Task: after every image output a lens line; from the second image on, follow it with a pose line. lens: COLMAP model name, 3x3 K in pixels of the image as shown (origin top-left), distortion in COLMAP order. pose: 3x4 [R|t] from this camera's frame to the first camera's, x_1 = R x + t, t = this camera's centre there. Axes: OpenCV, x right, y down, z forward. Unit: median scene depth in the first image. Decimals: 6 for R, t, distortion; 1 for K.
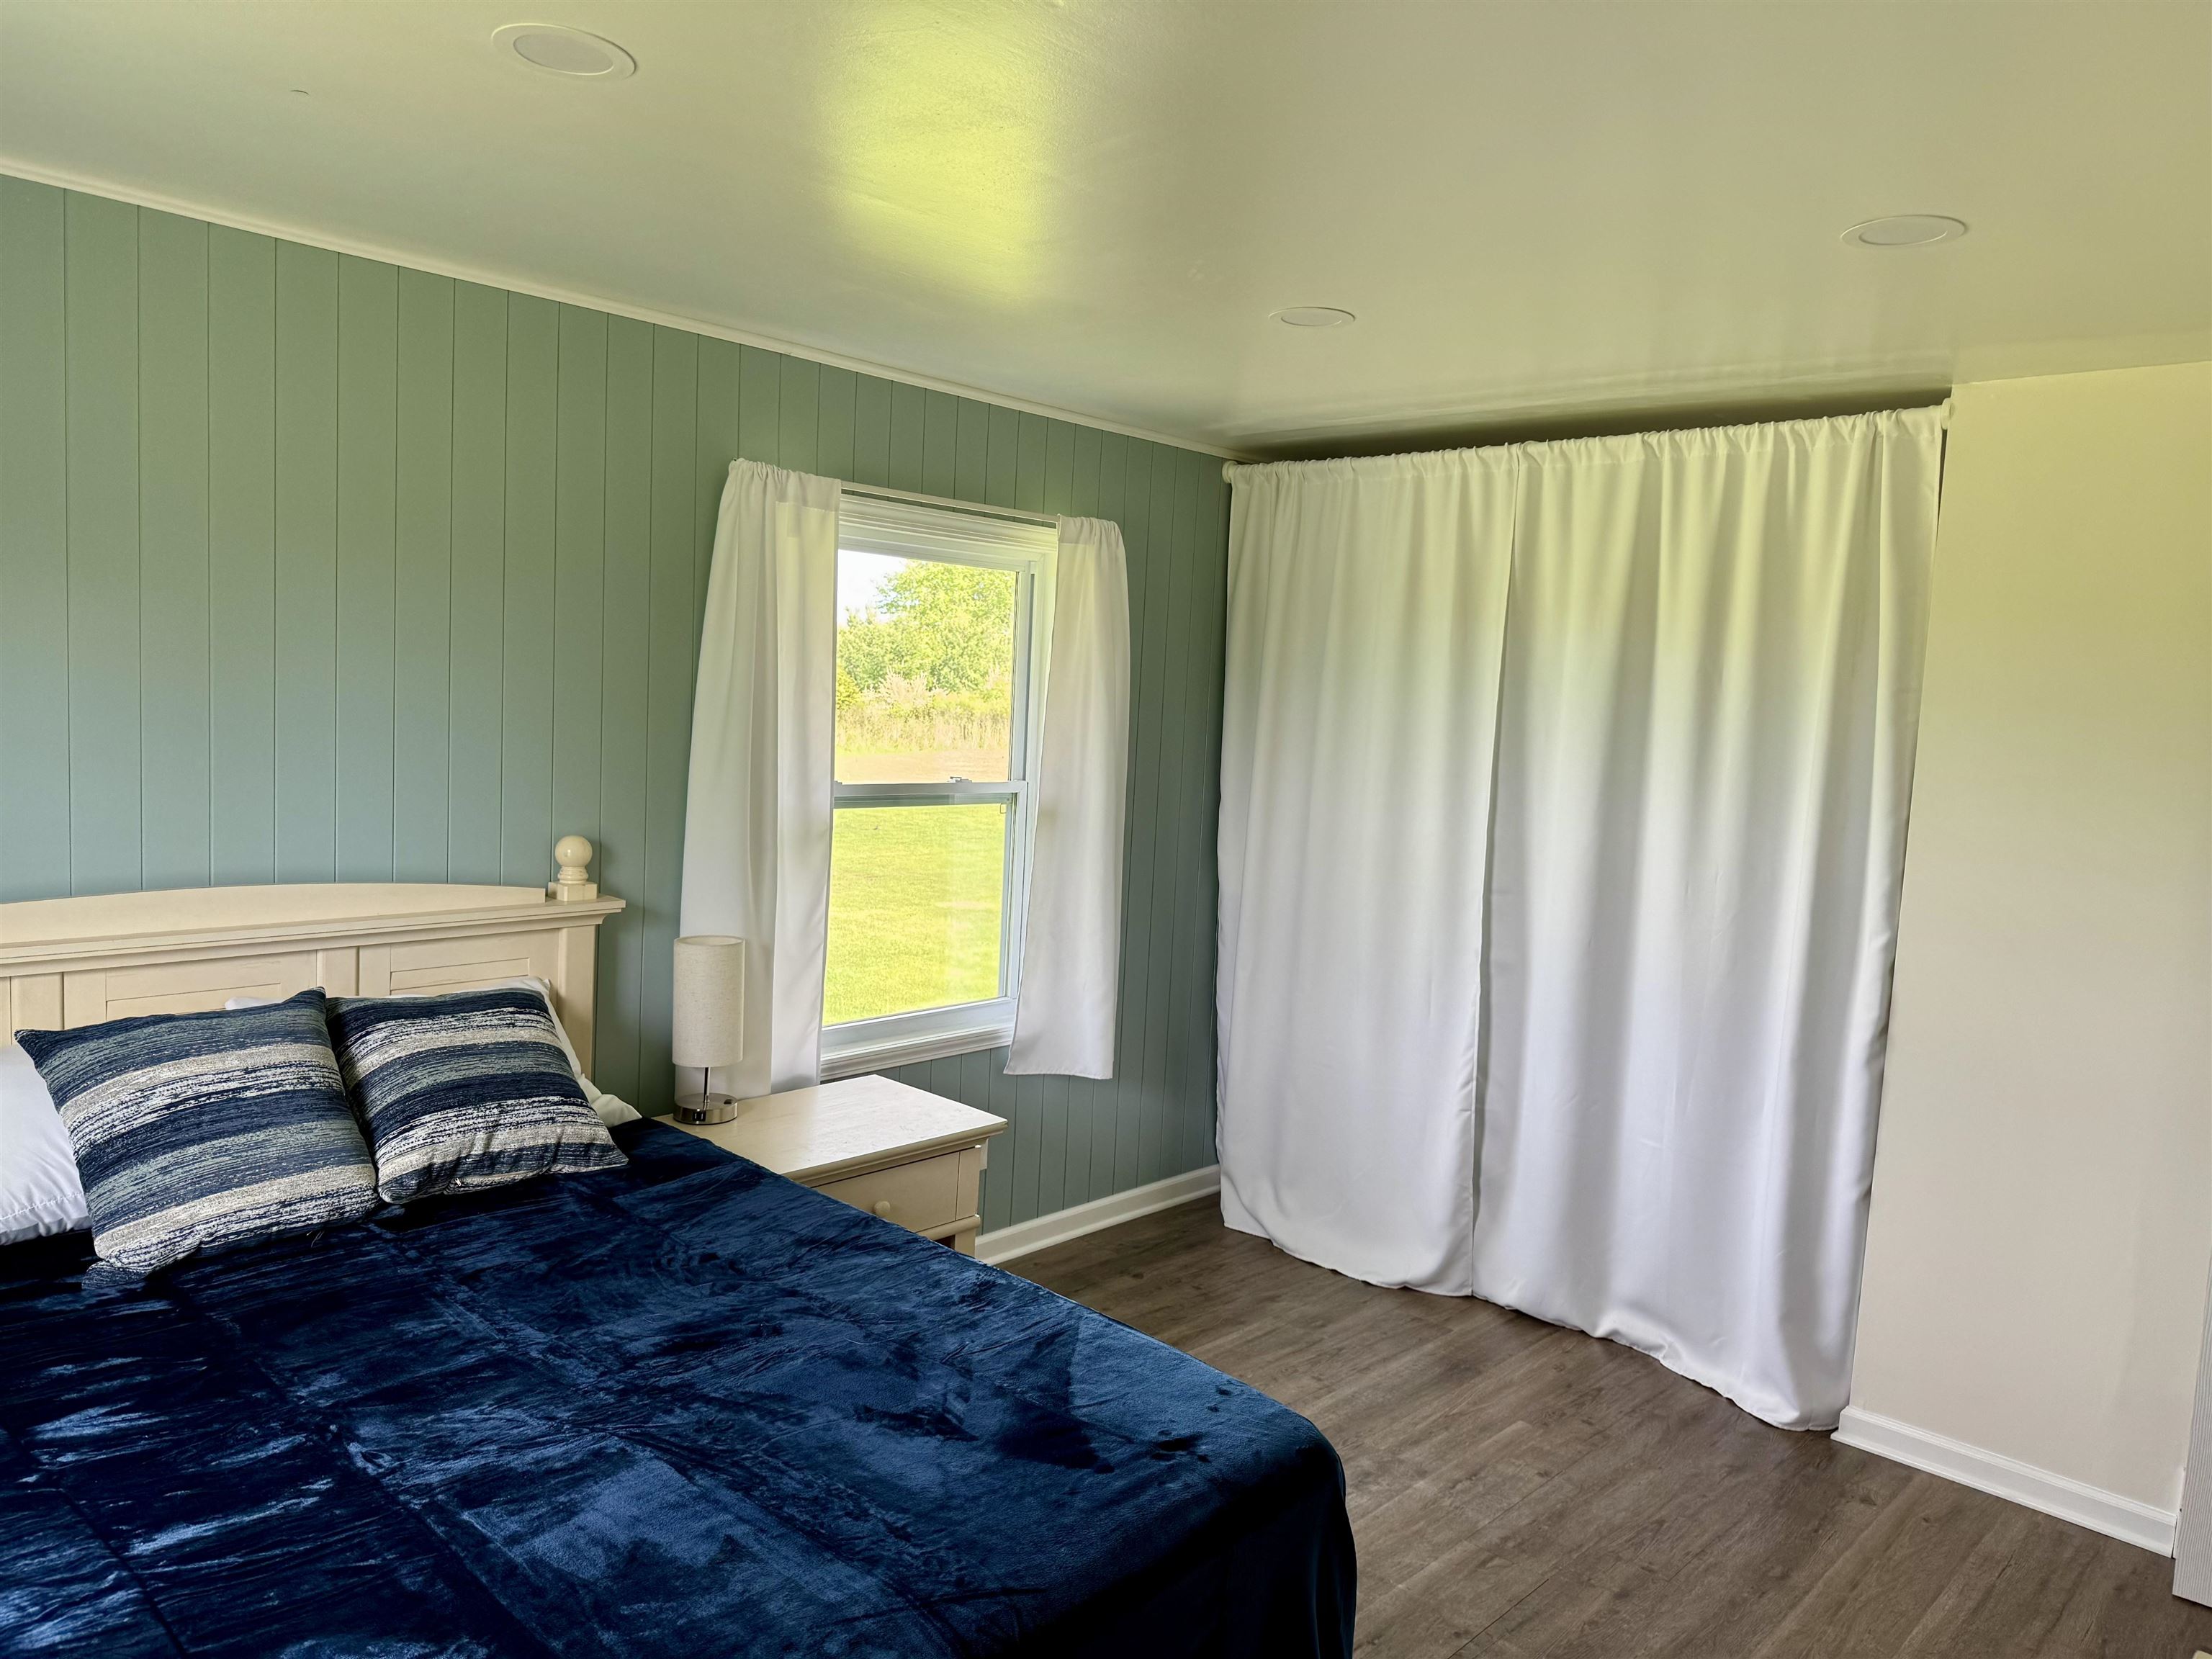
lens RADIAL K [[1548.7, 0, 1109.1], [0, 1548.7, 823.7], [0, 0, 1]] dist [0.063838, -0.080621]
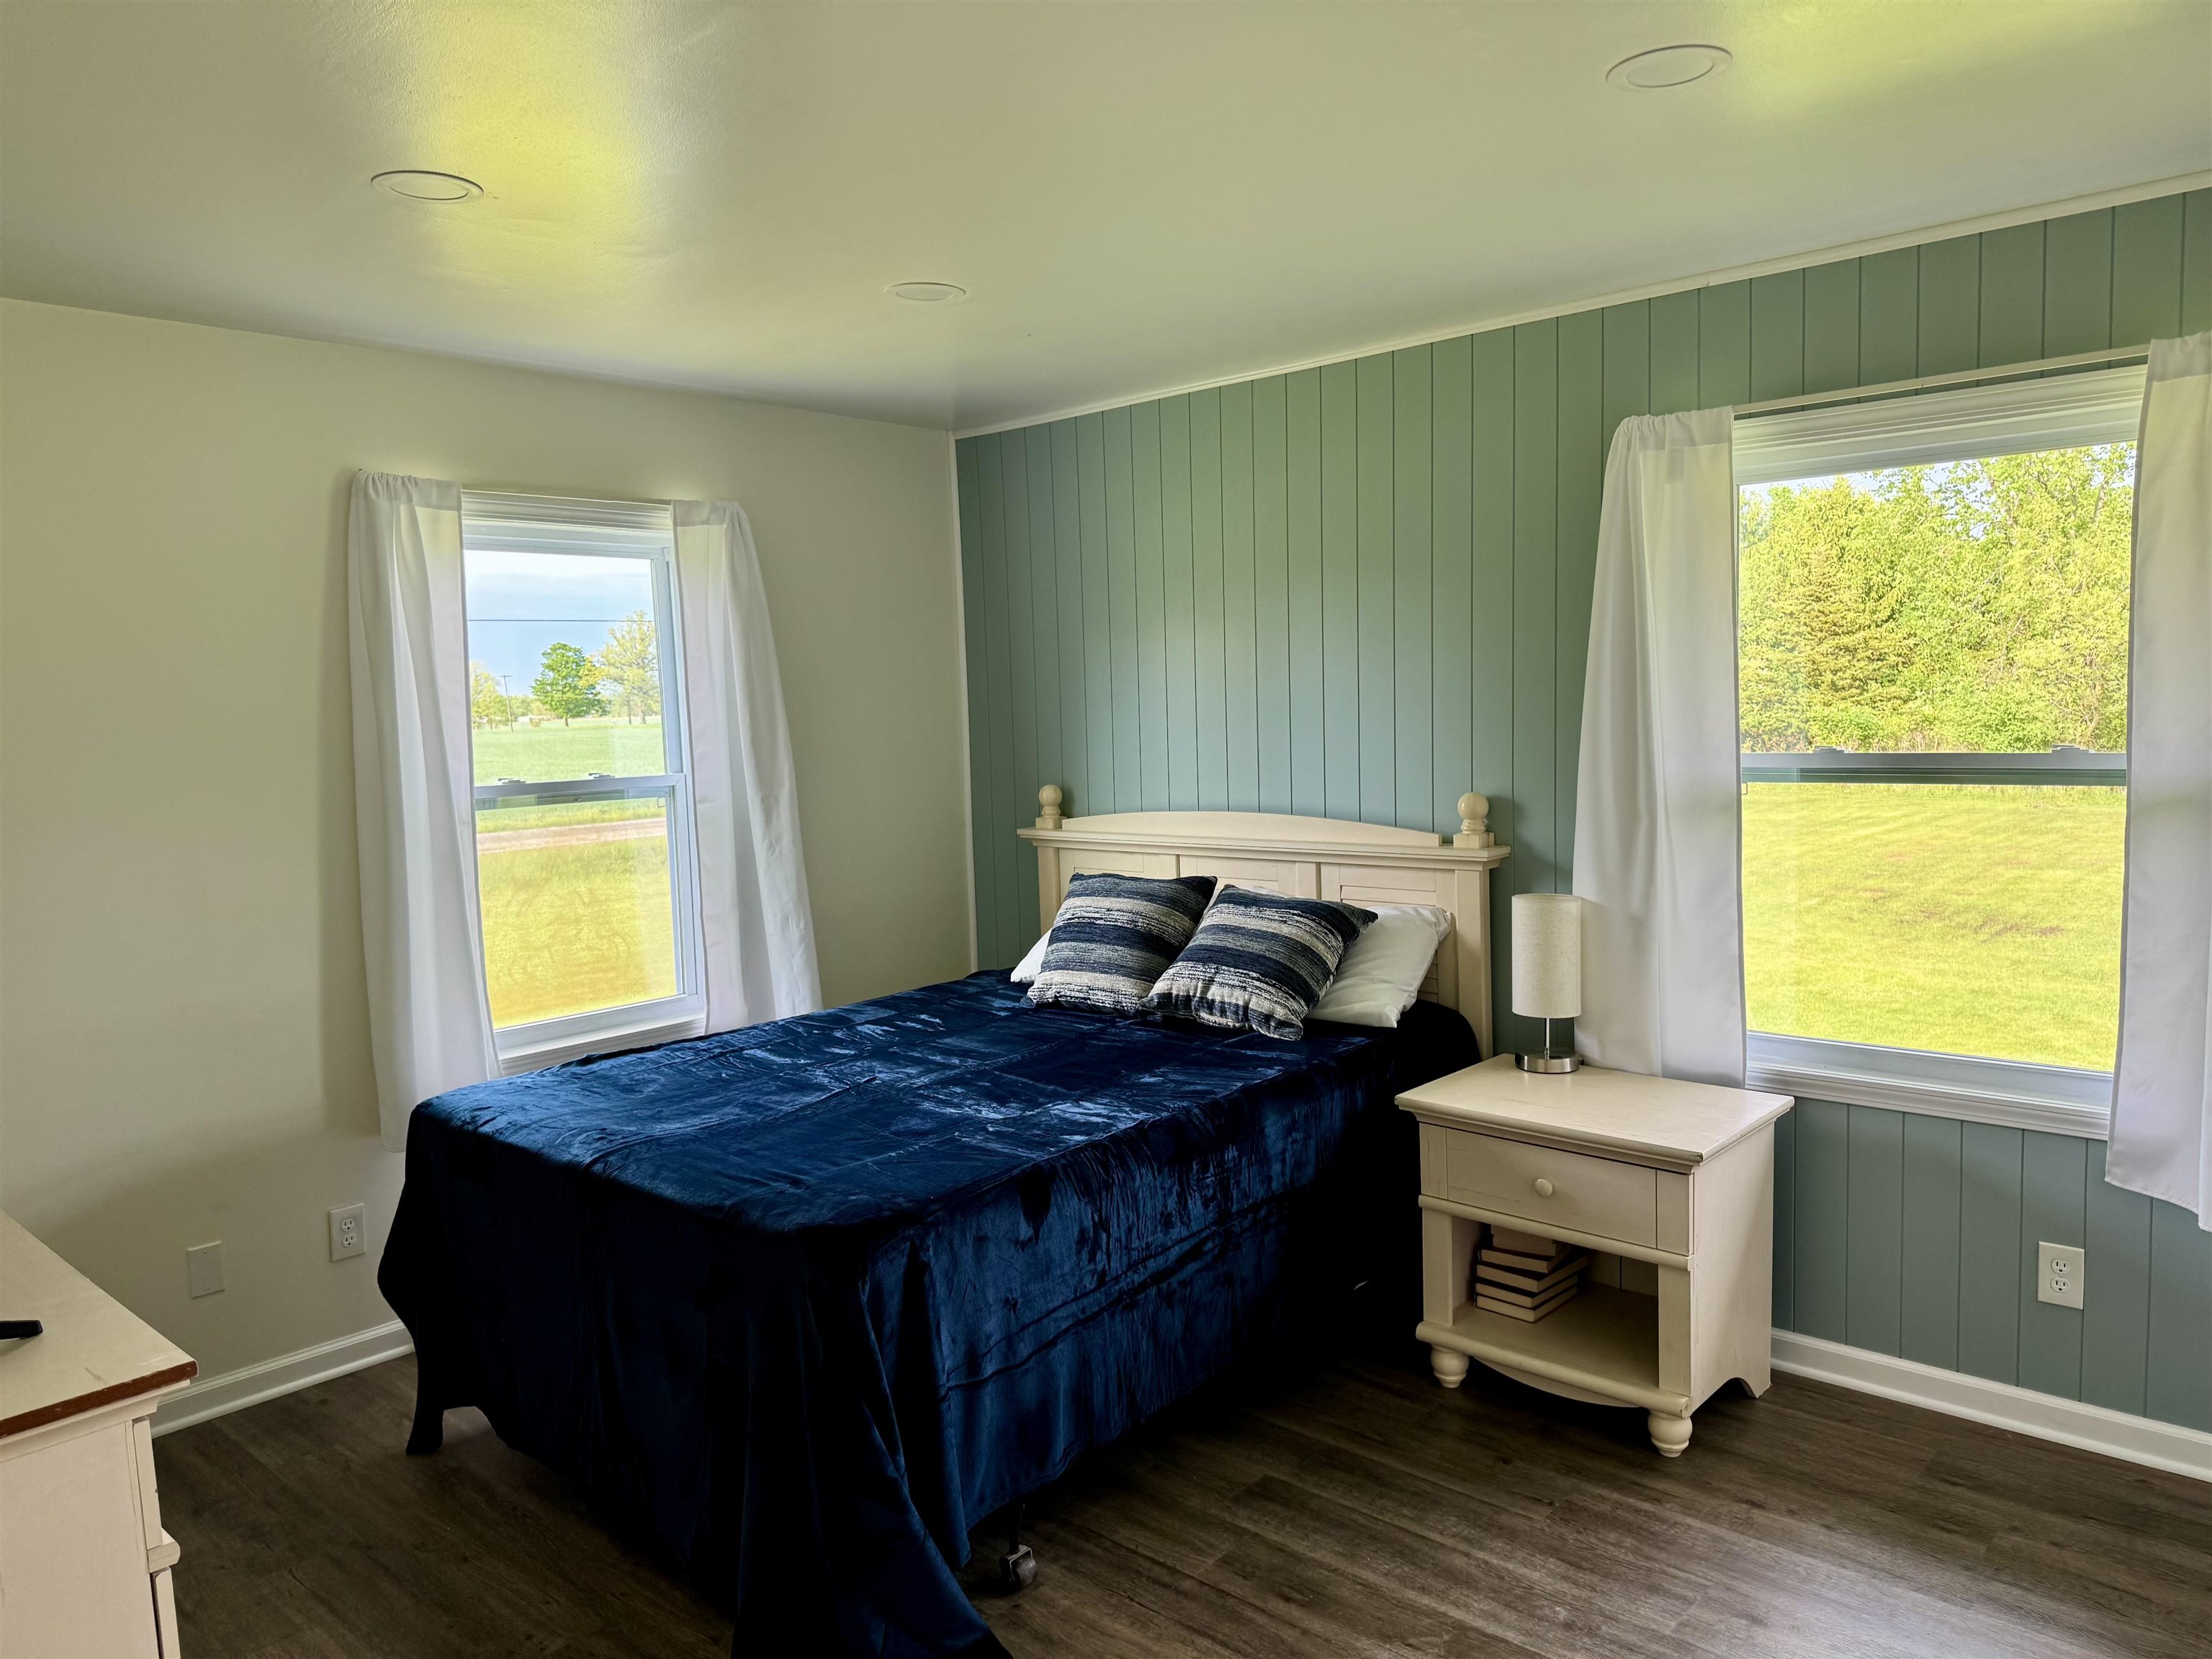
lens RADIAL K [[1548.7, 0, 1109.1], [0, 1548.7, 832.2], [0, 0, 1]] dist [0.063838, -0.080621]
pose [[0.006799, 0.029094, -0.999554, 0.930165], [-0.059911, 0.997793, 0.028635, 0.023742], [0.998181, 0.059690, 0.008527, 0.829761]]
